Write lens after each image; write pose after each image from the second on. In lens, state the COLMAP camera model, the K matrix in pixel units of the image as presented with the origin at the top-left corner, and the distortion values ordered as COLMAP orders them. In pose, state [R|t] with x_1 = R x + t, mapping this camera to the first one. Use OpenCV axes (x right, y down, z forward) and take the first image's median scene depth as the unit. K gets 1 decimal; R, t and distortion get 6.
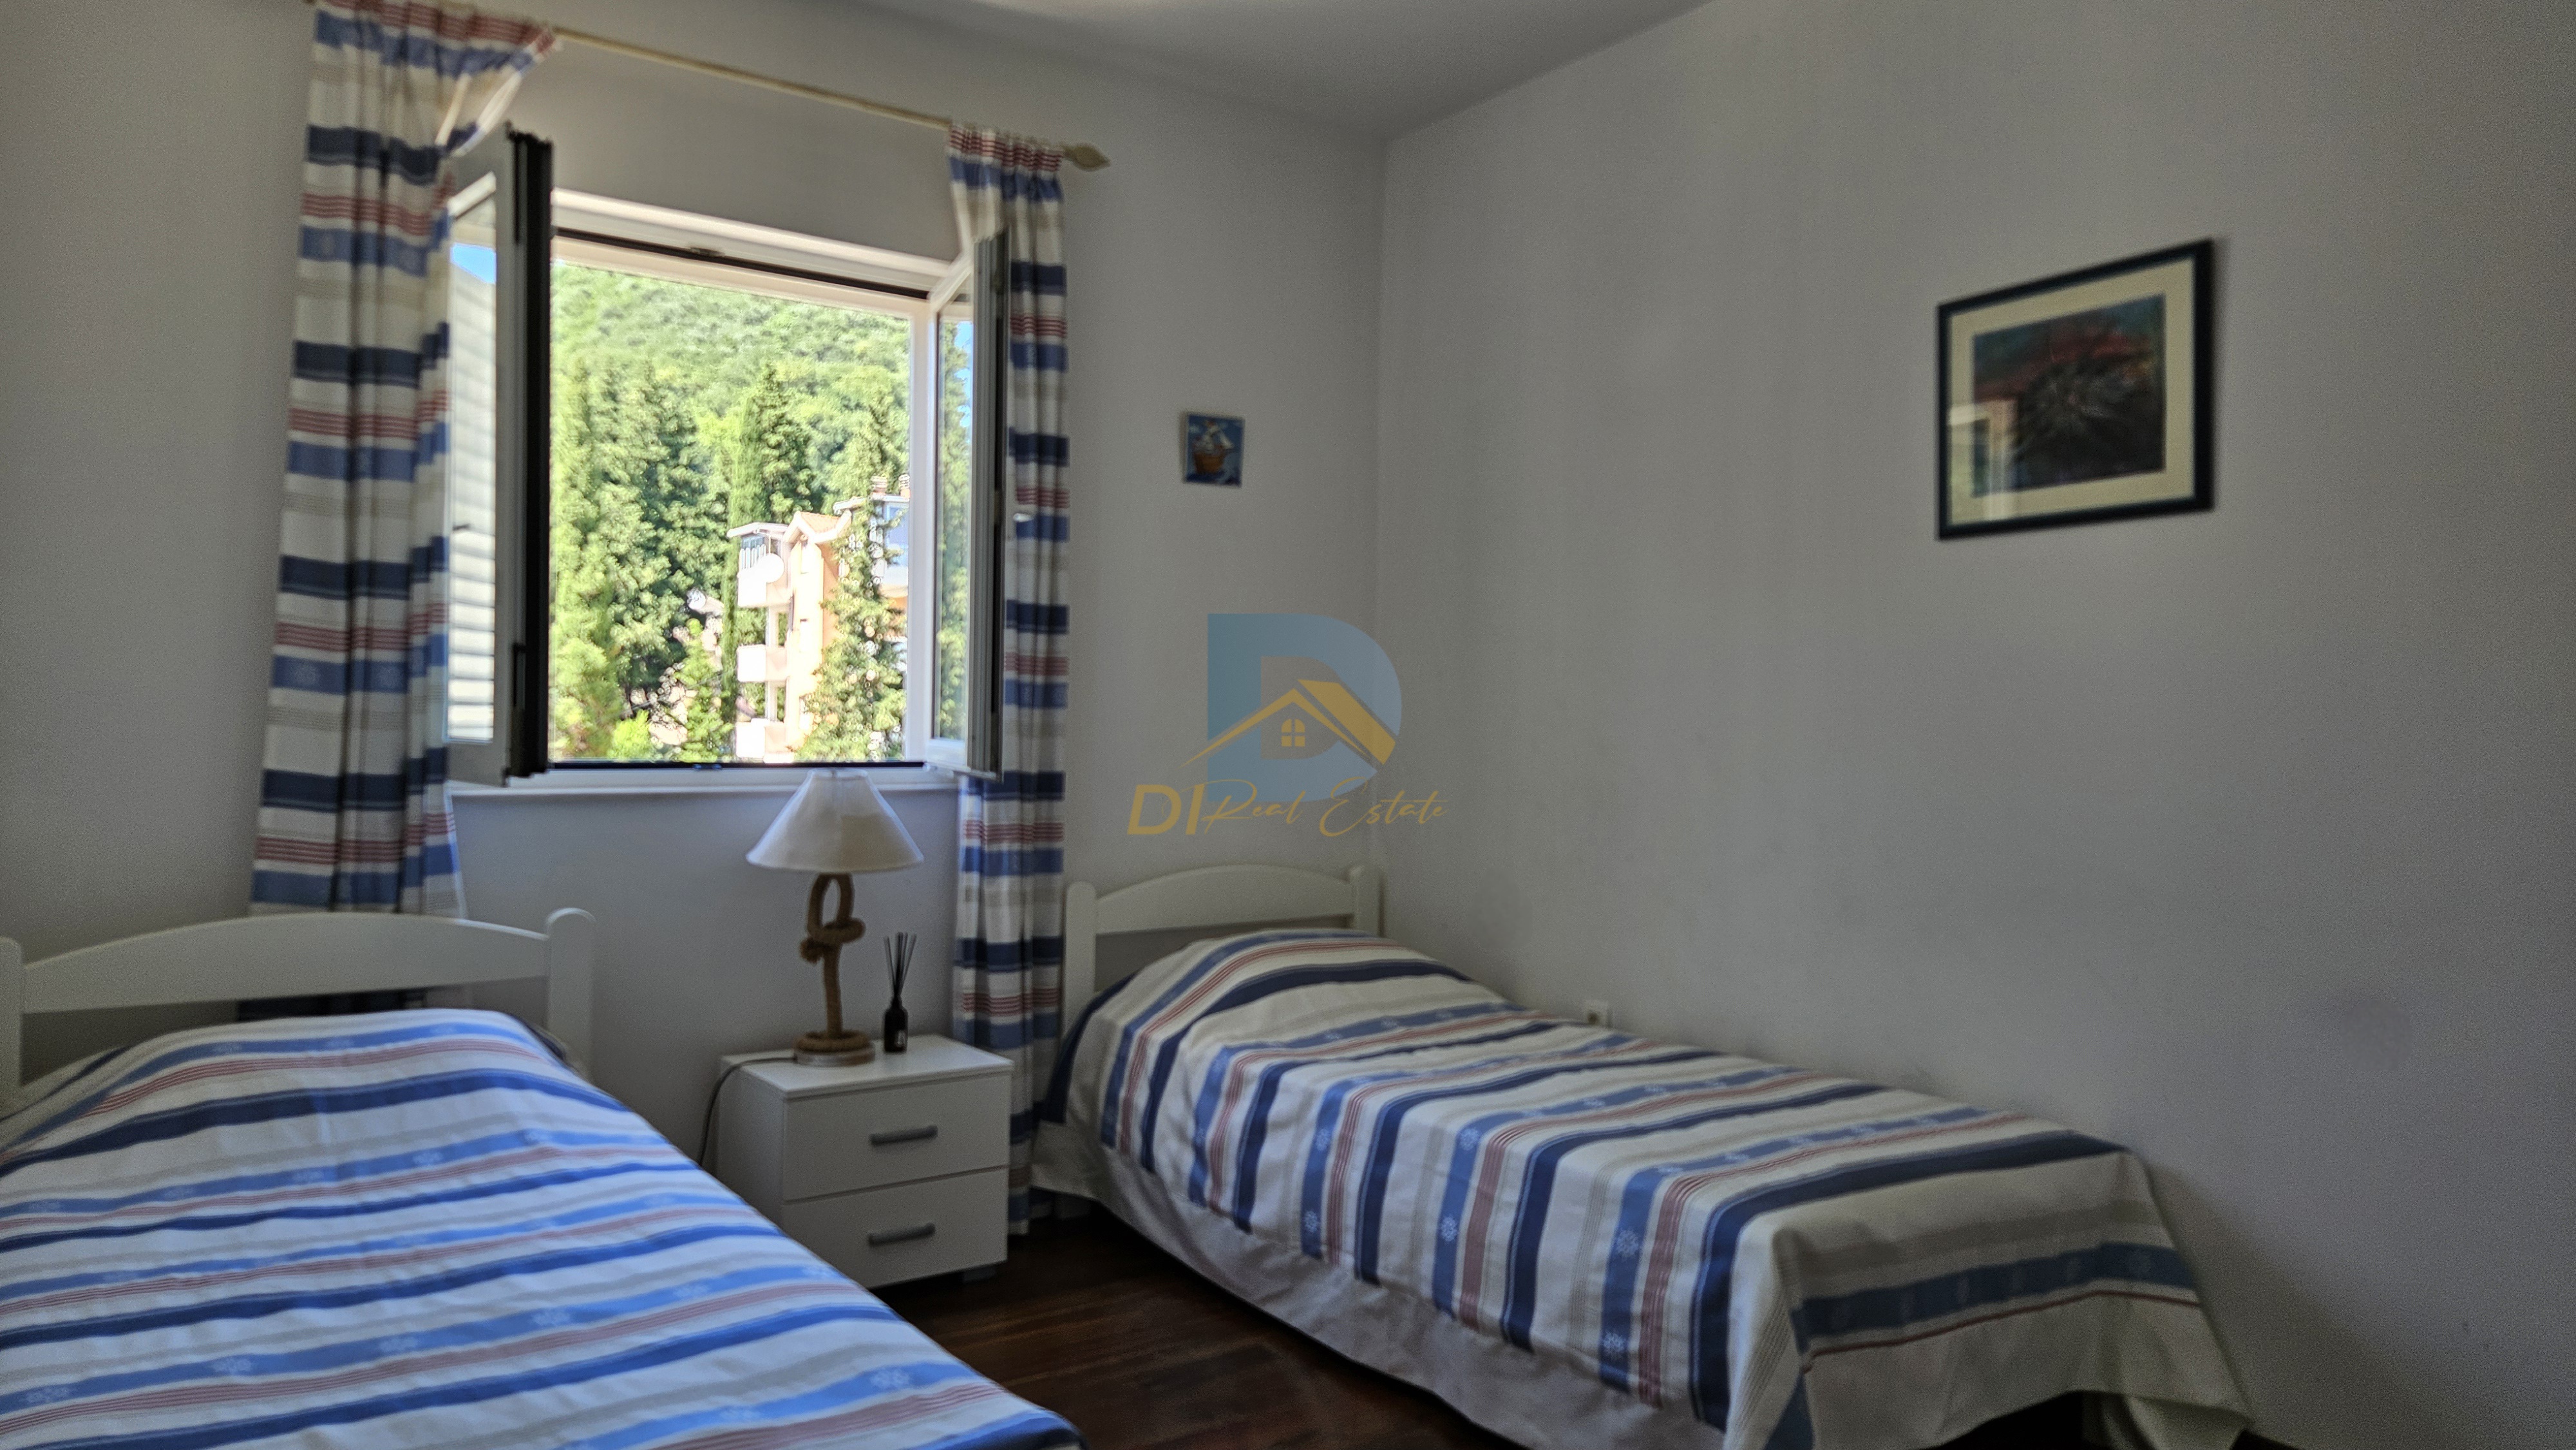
lens RADIAL K [[1657.9, 0, 1259.0], [0, 1657.9, 744.2], [0, 0, 1]] dist [0.090414, -0.079717]
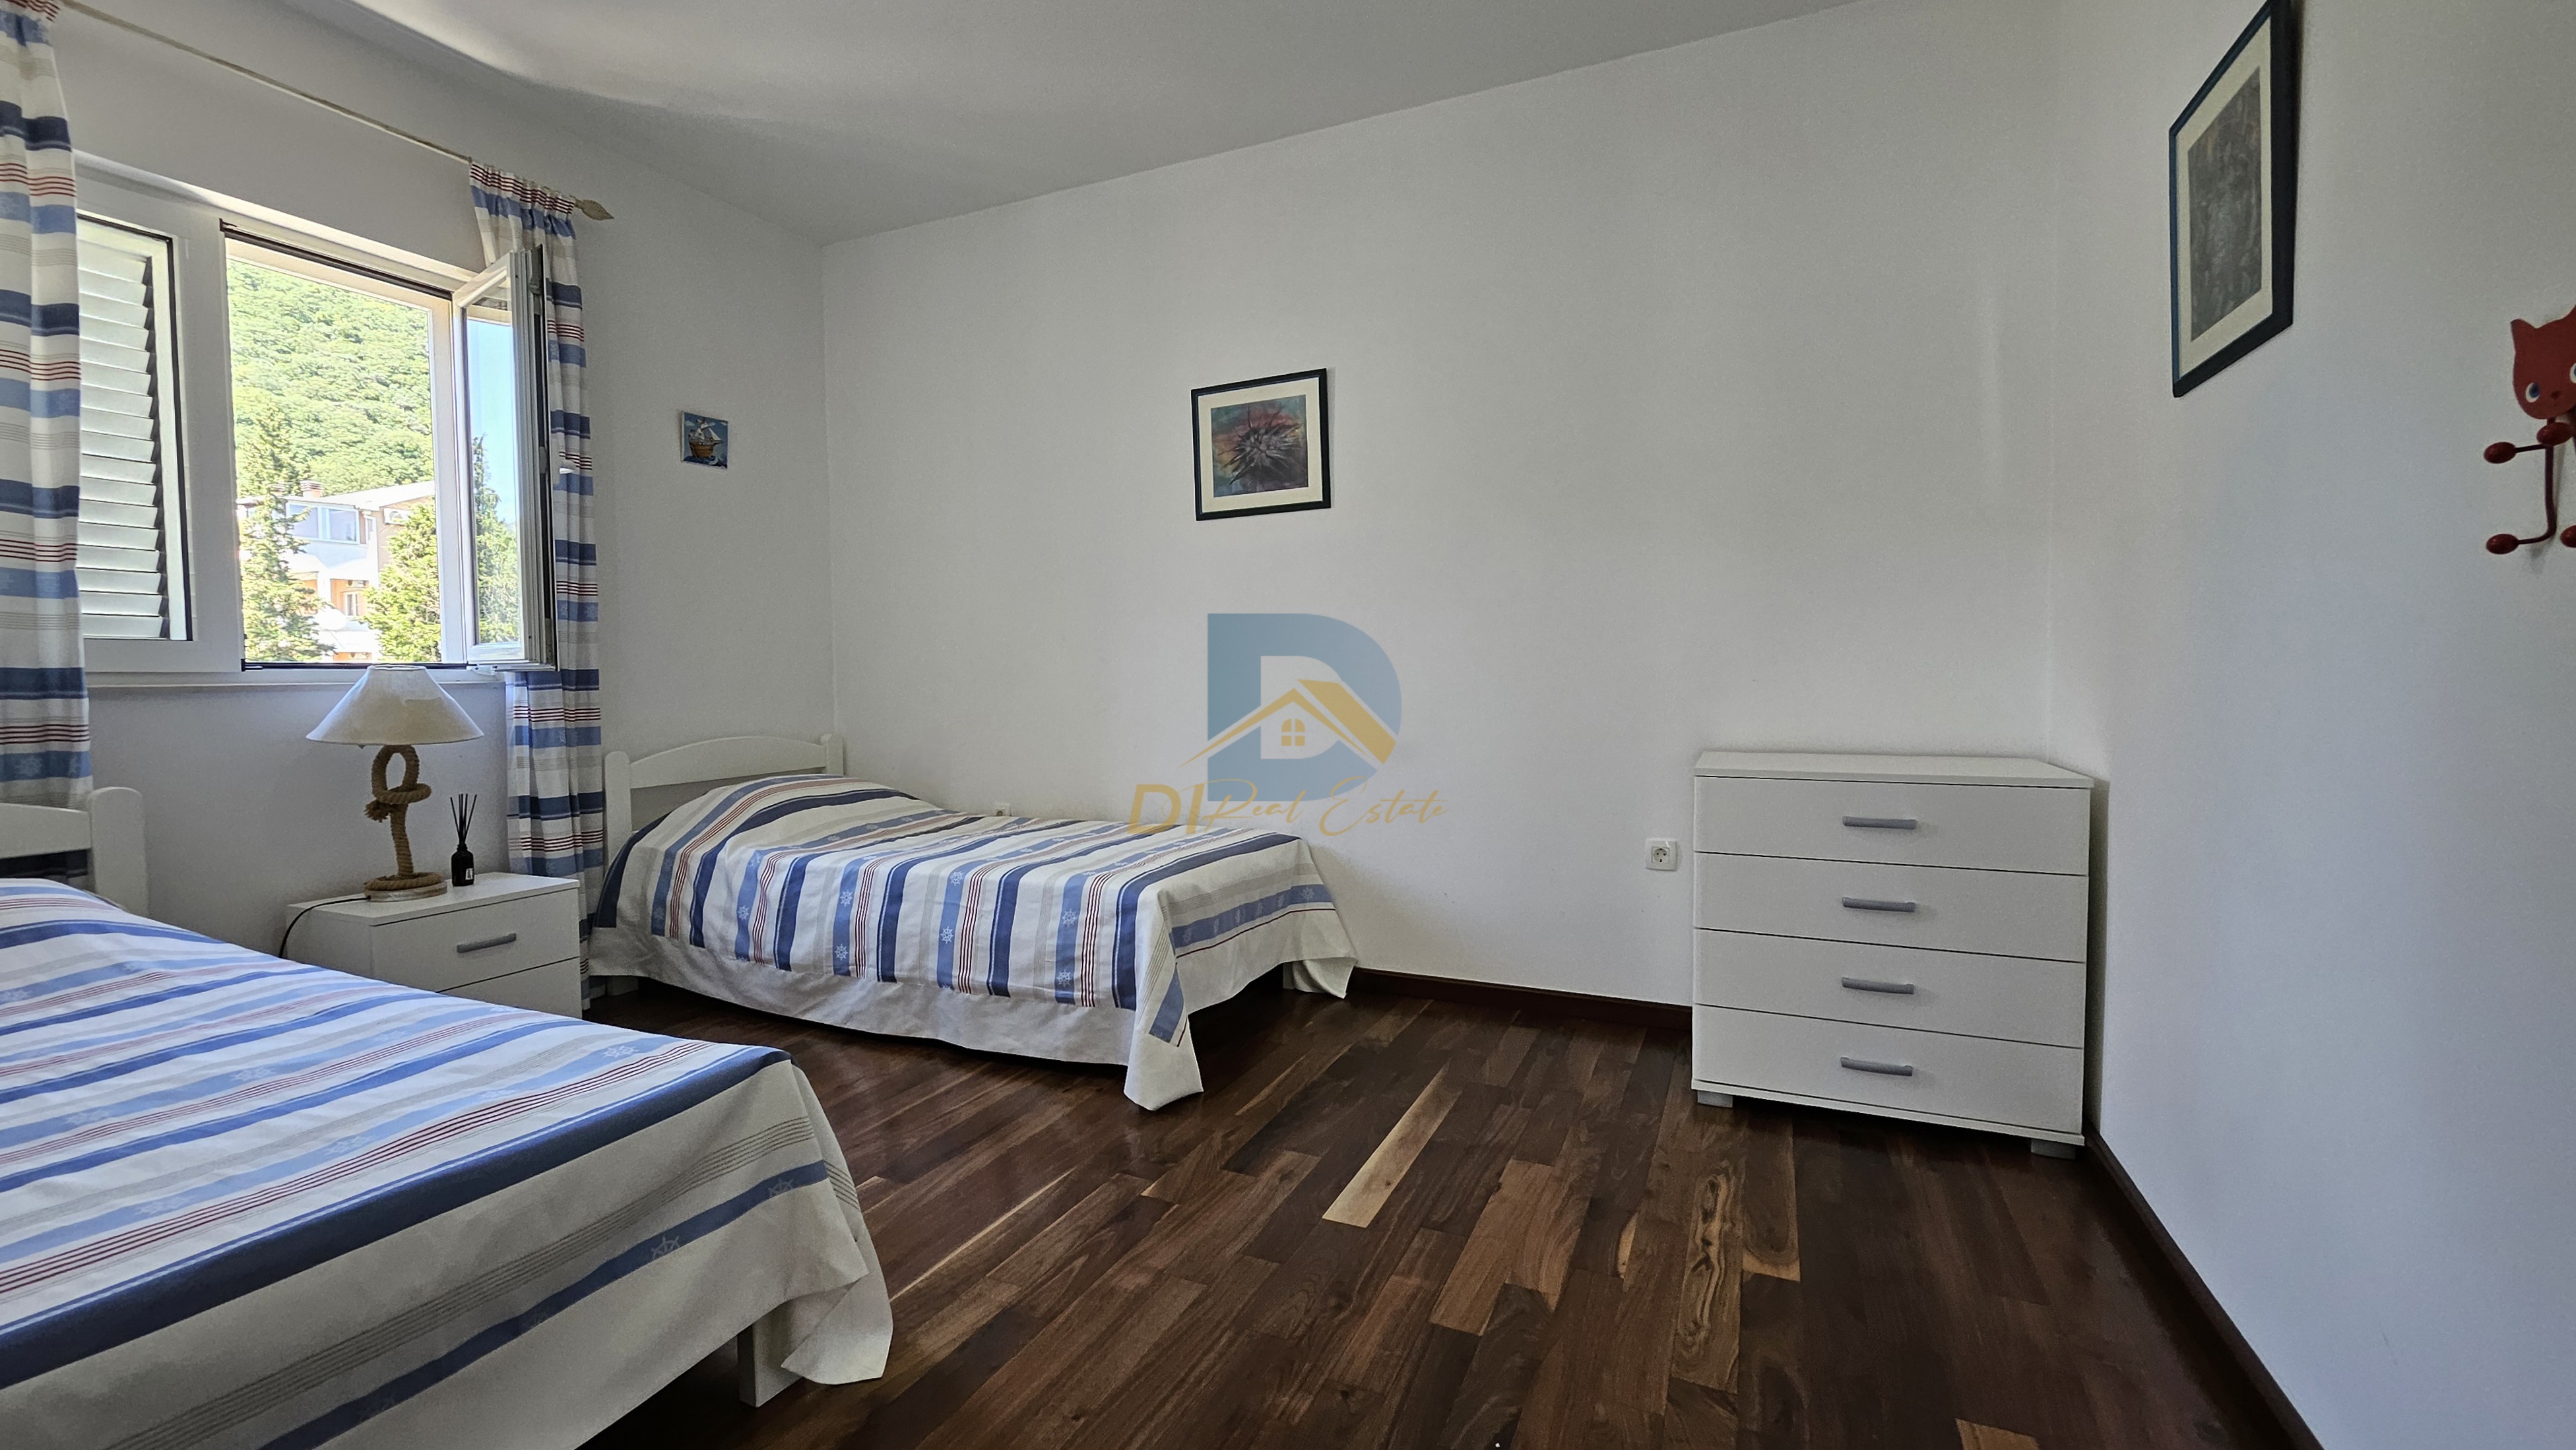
lens RADIAL K [[1021.8, 0, 1280.7], [0, 1021.8, 717.2], [0, 0, 1]] dist [0.002378, -0.003559]
pose [[0.853504, -0.044003, 0.519225, -0.094531], [0.027573, 0.998846, 0.039326, 0.046881], [-0.520357, -0.019248, 0.853732, 0.011174]]
